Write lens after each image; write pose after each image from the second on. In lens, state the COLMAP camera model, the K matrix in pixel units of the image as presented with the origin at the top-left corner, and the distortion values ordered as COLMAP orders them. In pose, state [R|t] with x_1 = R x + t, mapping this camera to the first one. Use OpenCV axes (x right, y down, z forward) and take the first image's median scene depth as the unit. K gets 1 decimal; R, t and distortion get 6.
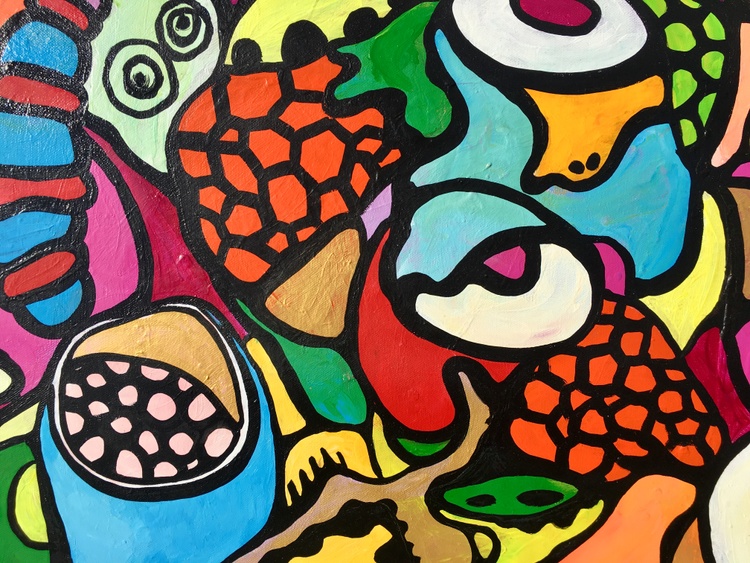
lens RADIAL K [[631.6, 0, 371.9], [0, 631.6, 276.9], [0, 0, 1]] dist [0.065476, -0.106015]
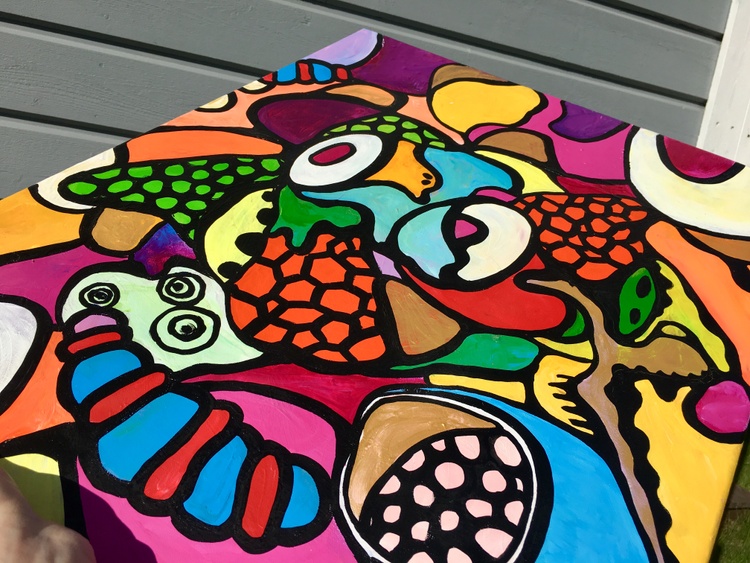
lens RADIAL K [[631.6, 0, 376.6], [0, 631.6, 277.6], [0, 0, 1]] dist [0.065476, -0.106015]
pose [[0.506825, -0.571881, 0.645043, -0.839678], [0.861971, 0.346215, -0.370325, 0.363779], [-0.011542, 0.743699, 0.668415, 0.151289]]
